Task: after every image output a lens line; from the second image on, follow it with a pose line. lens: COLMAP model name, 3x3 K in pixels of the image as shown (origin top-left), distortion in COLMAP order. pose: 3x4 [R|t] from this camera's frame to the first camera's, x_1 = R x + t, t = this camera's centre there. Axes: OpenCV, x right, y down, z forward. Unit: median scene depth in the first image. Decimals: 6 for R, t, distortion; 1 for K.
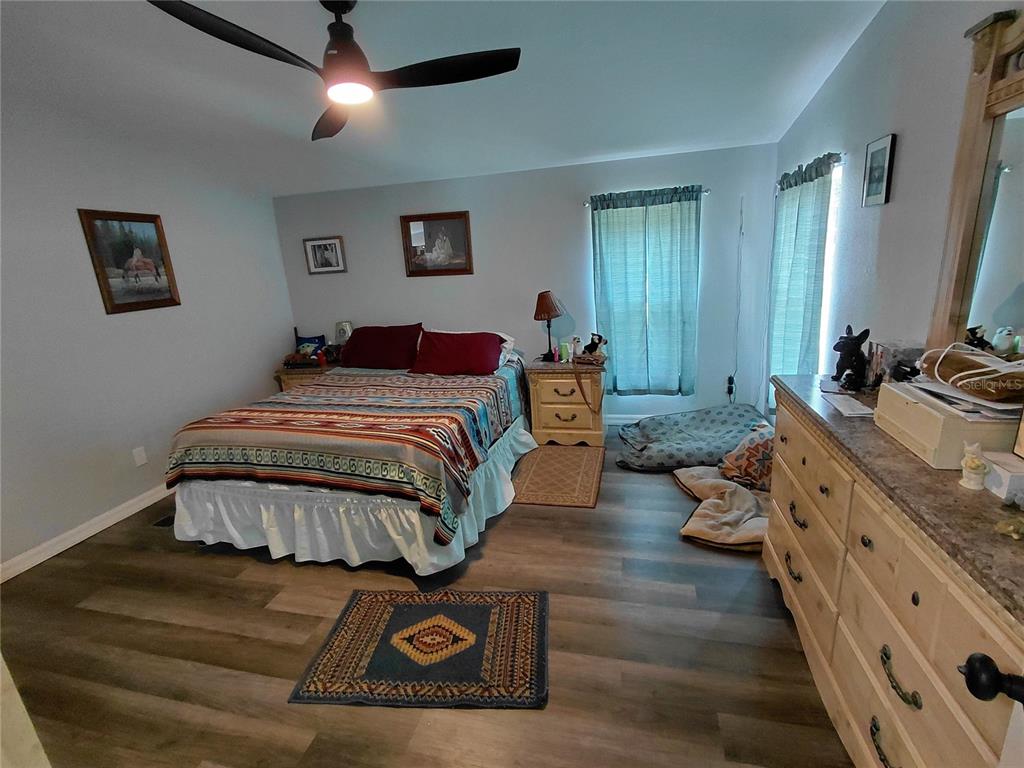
lens RADIAL K [[472.8, 0, 517.6], [0, 472.8, 370.2], [0, 0, 1]] dist [-0.012385, 0.001176]
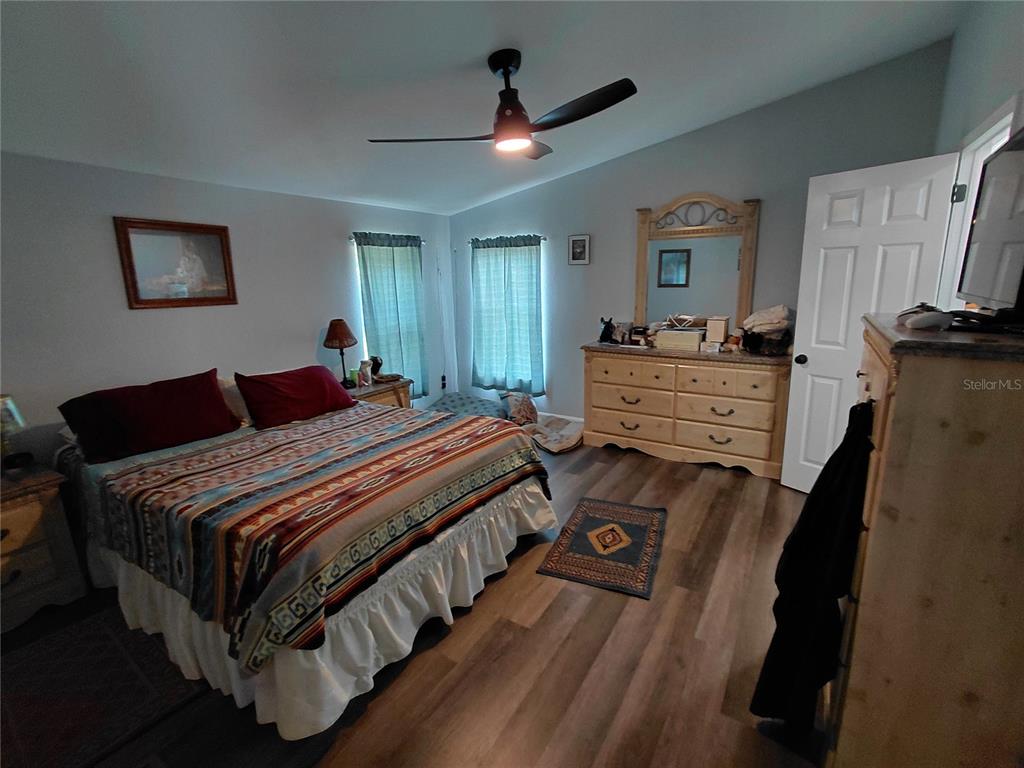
lens RADIAL K [[472.8, 0, 517.6], [0, 472.8, 370.2], [0, 0, 1]] dist [-0.012385, 0.001176]
pose [[0.310508, -0.133787, 0.941109, -1.112104], [0.222805, 0.972709, 0.064768, -0.061243], [-0.924090, 0.189573, 0.331842, 0.484962]]
